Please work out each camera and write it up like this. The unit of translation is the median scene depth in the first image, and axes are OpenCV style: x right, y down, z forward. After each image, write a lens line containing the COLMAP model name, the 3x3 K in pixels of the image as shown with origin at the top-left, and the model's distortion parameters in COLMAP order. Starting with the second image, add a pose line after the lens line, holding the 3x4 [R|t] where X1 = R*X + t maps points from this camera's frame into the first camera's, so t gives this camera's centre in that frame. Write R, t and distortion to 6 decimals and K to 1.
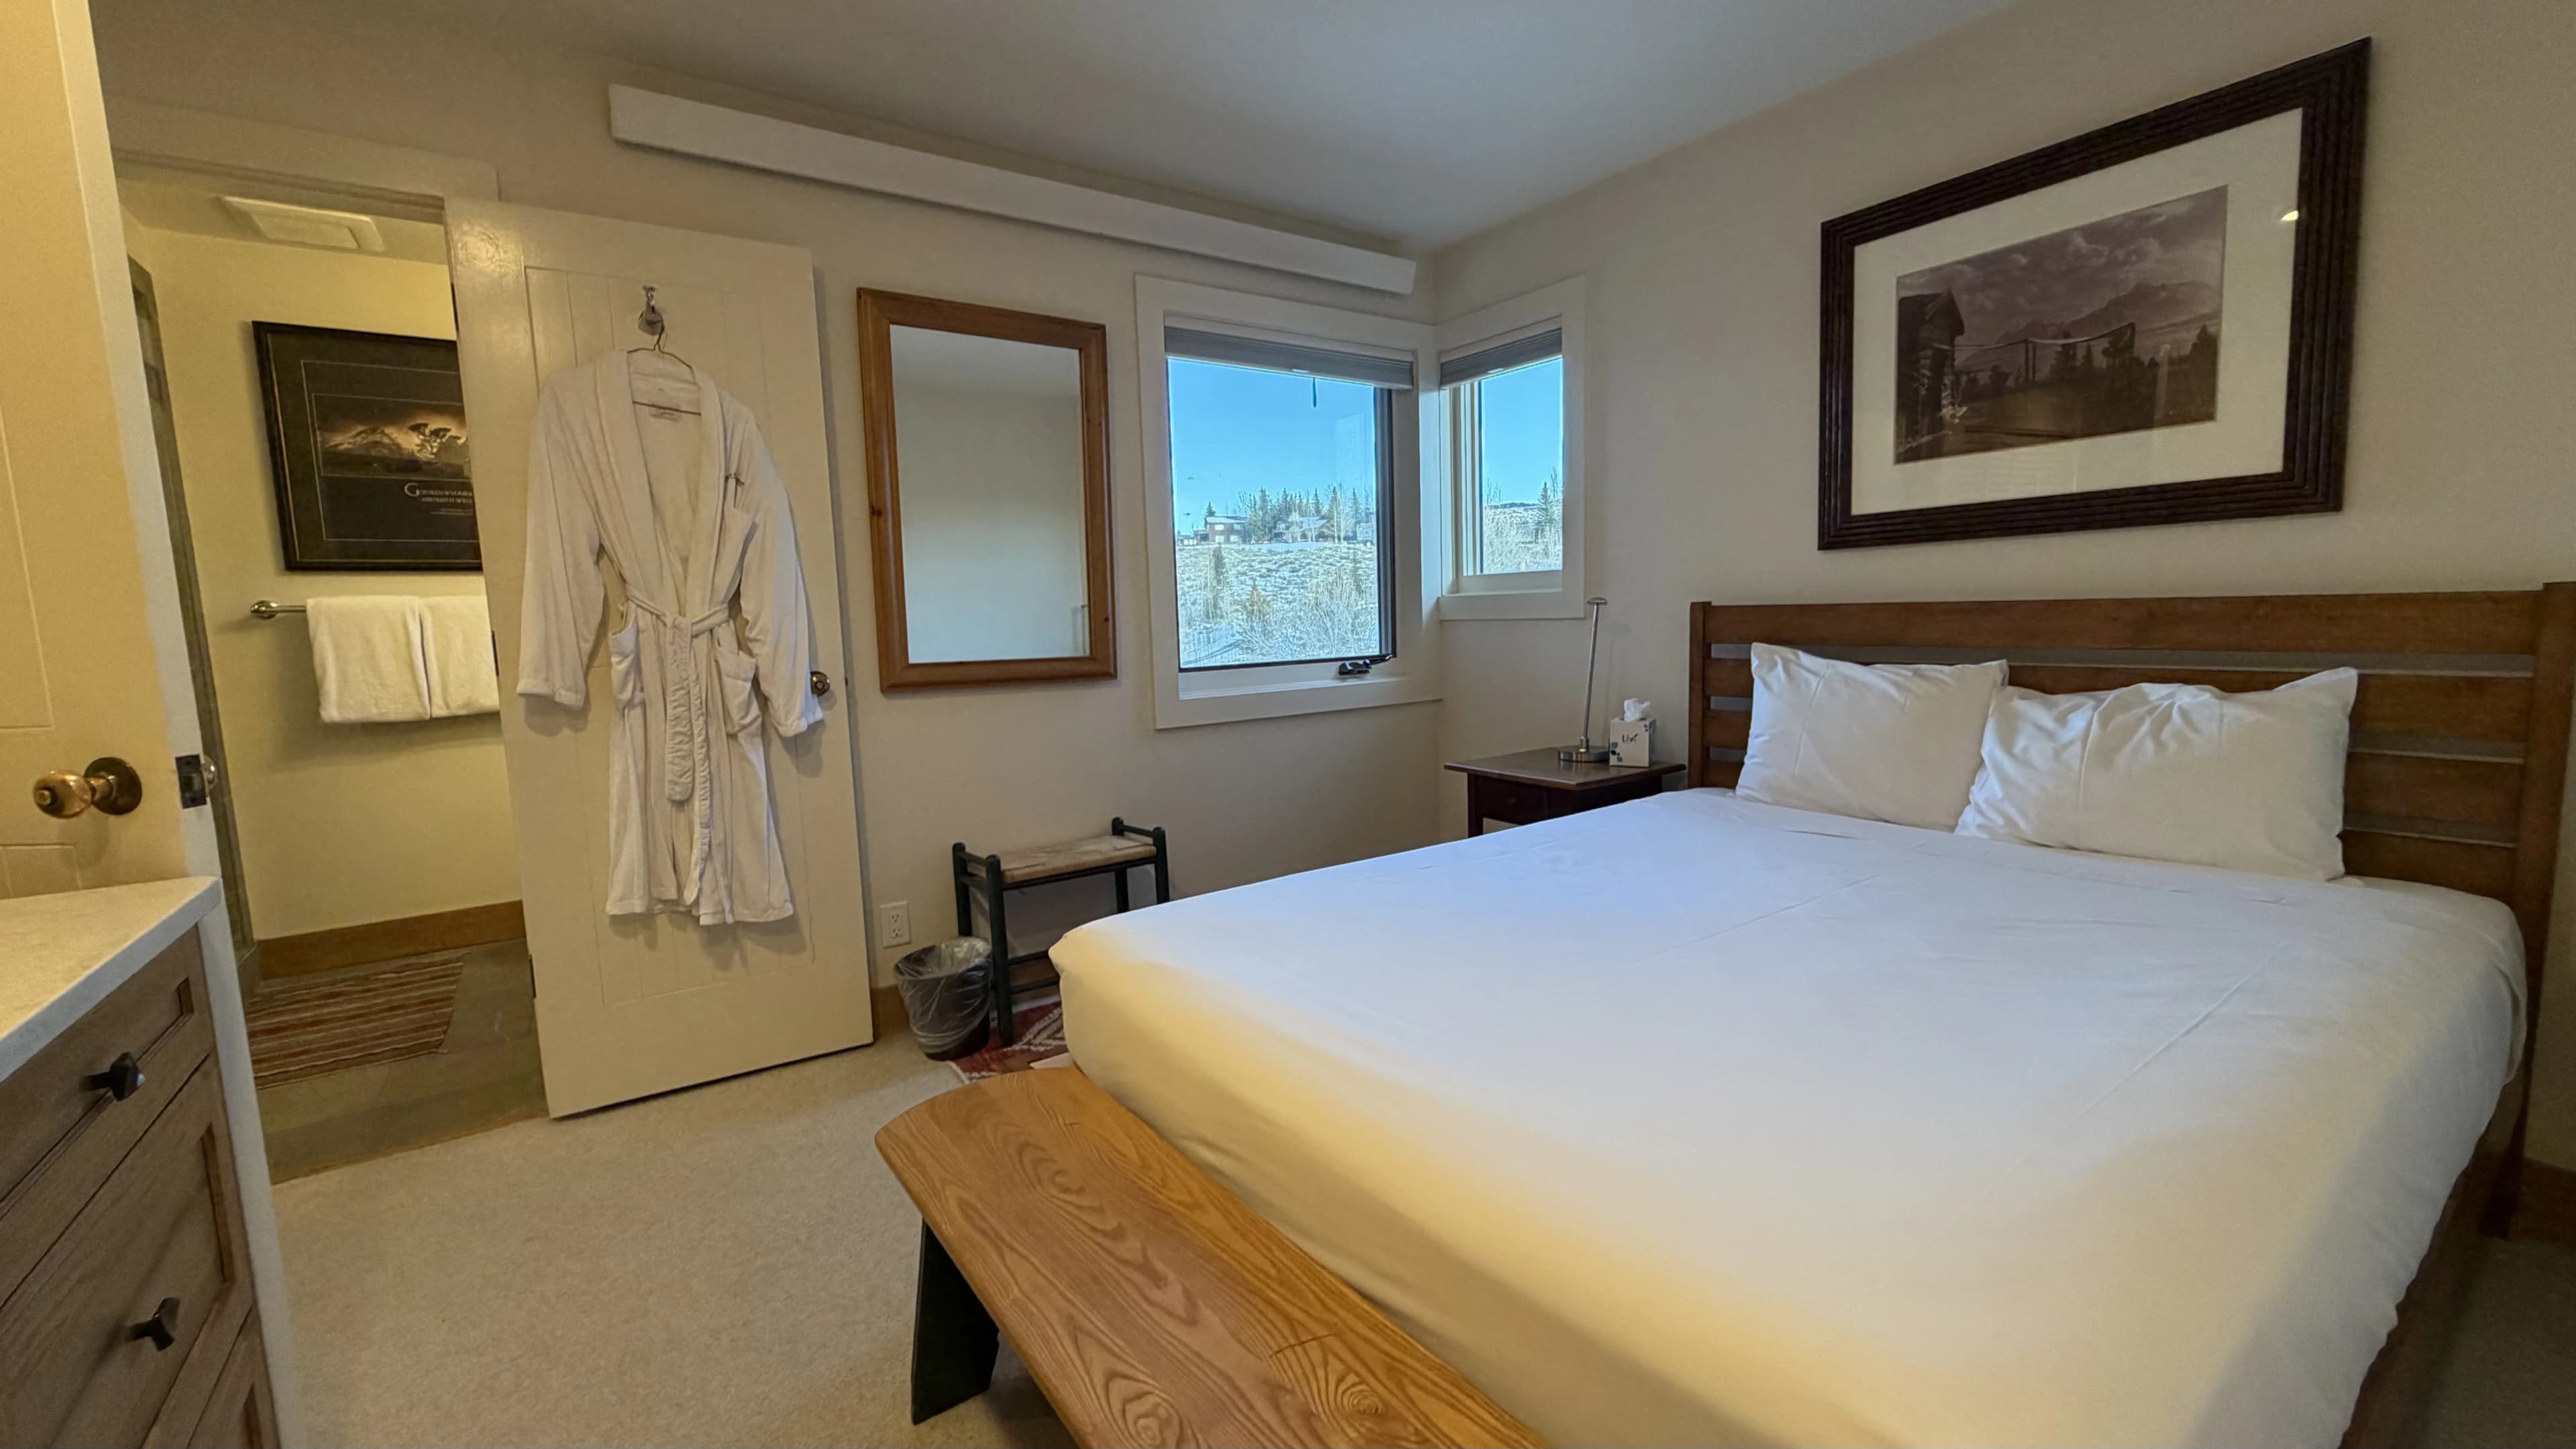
lens RADIAL K [[1025.5, 0, 1286.5], [0, 1025.5, 724.3], [0, 0, 1]] dist [0.000989, 0.000418]
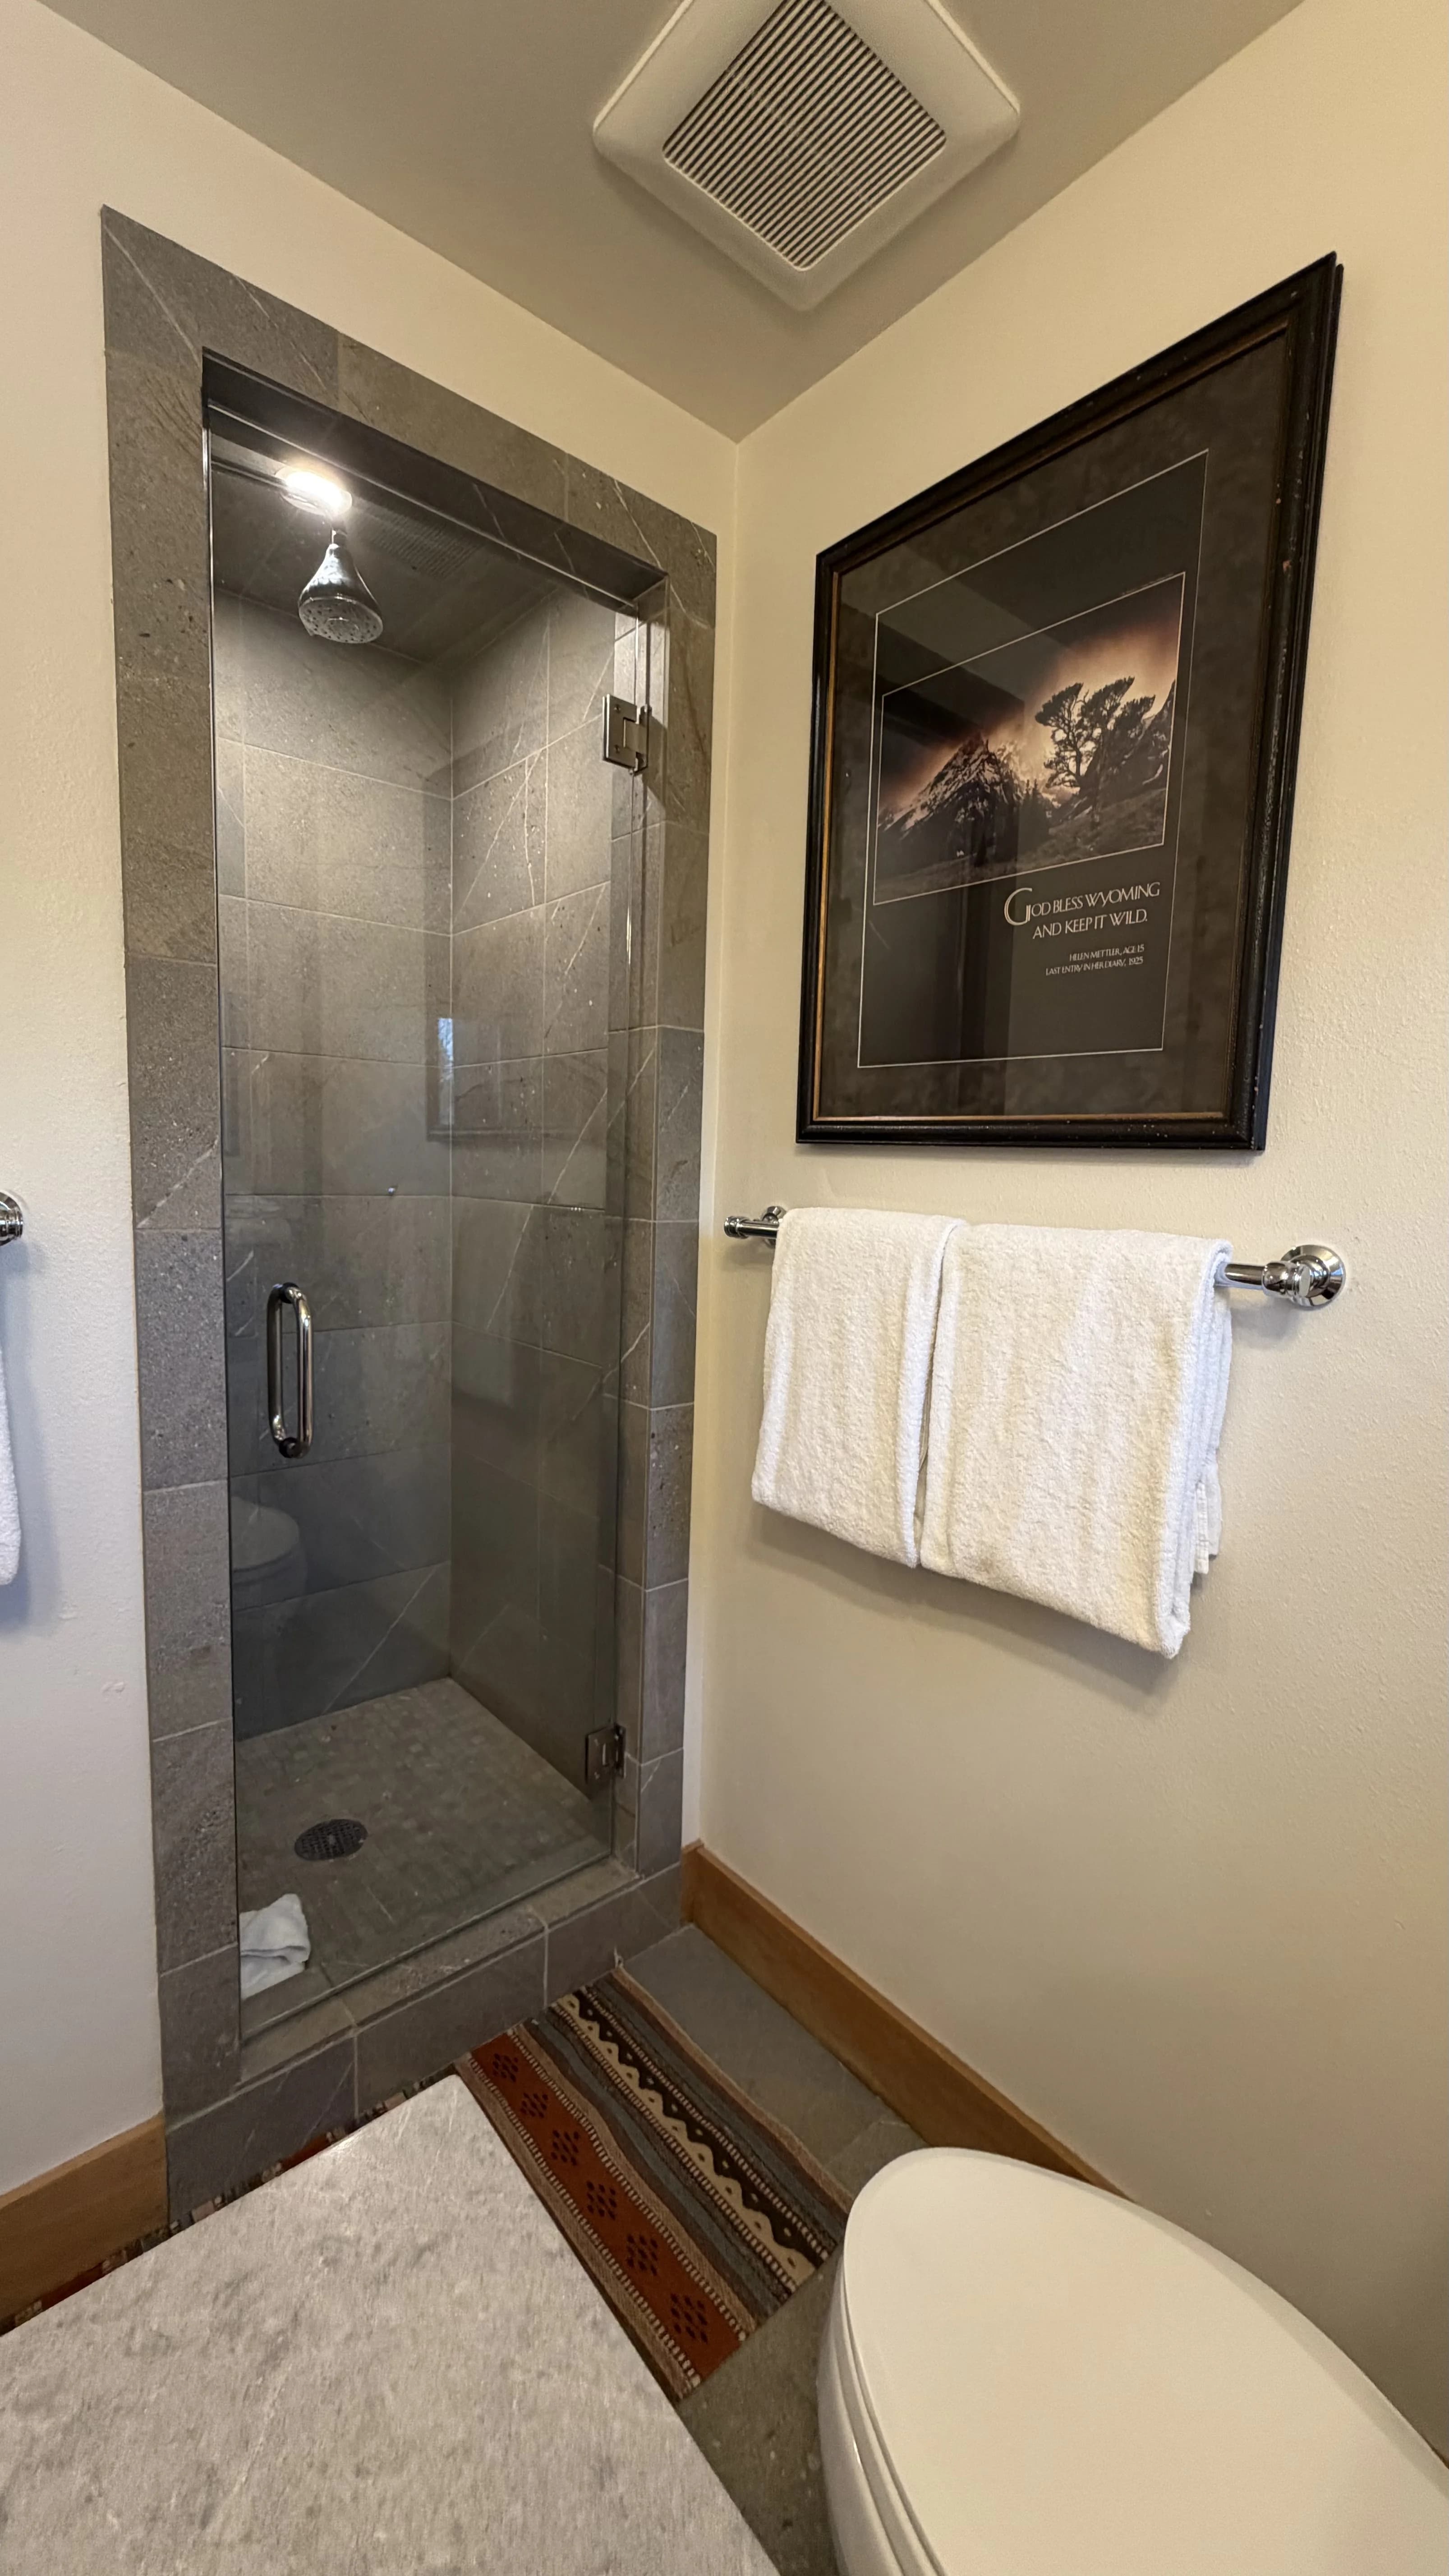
lens RADIAL K [[1025.5, 0, 724.3], [0, 1025.5, 1286.8], [0, 0, 1]] dist [0.000989, 0.000418]
pose [[0.088021, 0.148168, -0.985037, -0.758154], [-0.143733, 0.980416, 0.134629, -0.205245], [0.985694, 0.129732, 0.107594, 1.319067]]
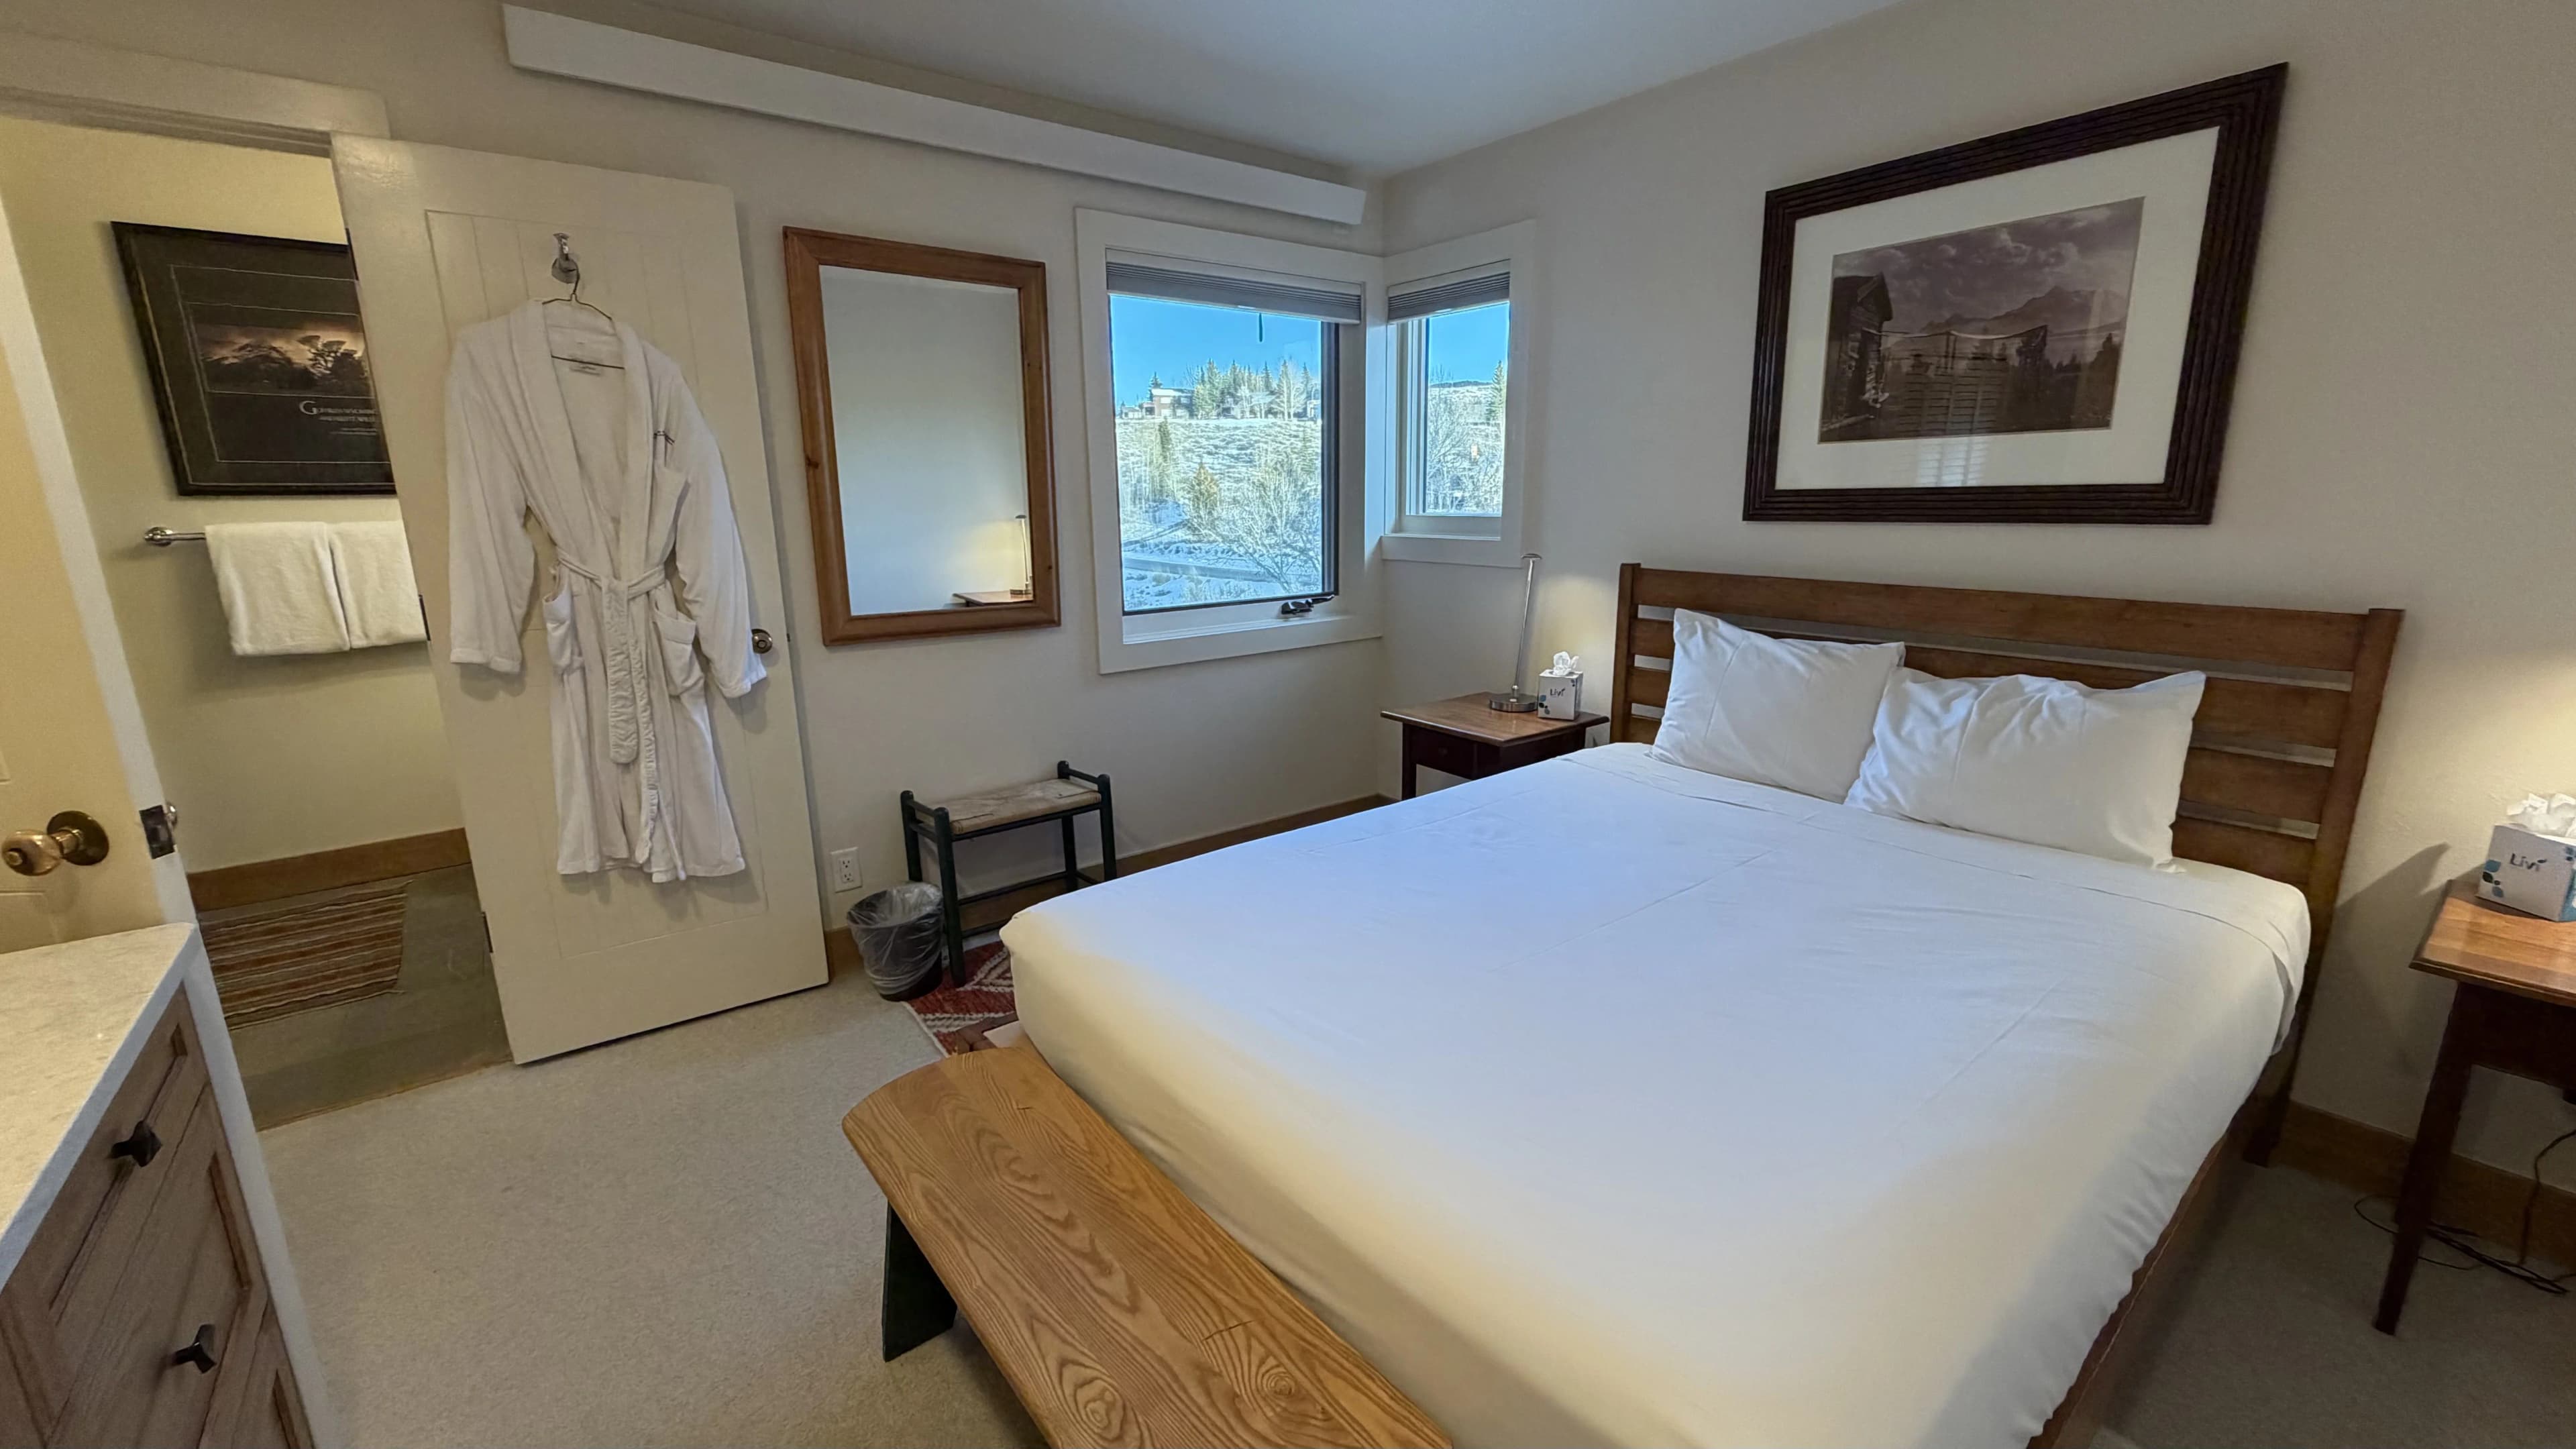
lens RADIAL K [[1025.5, 0, 1286.6], [0, 1025.5, 724.6], [0, 0, 1]] dist [0.000989, 0.000418]
pose [[0.998570, 0.008192, 0.052821, 0.005423], [-0.014182, 0.993376, 0.114032, -0.087475], [-0.051537, -0.114618, 0.992072, -0.032900]]
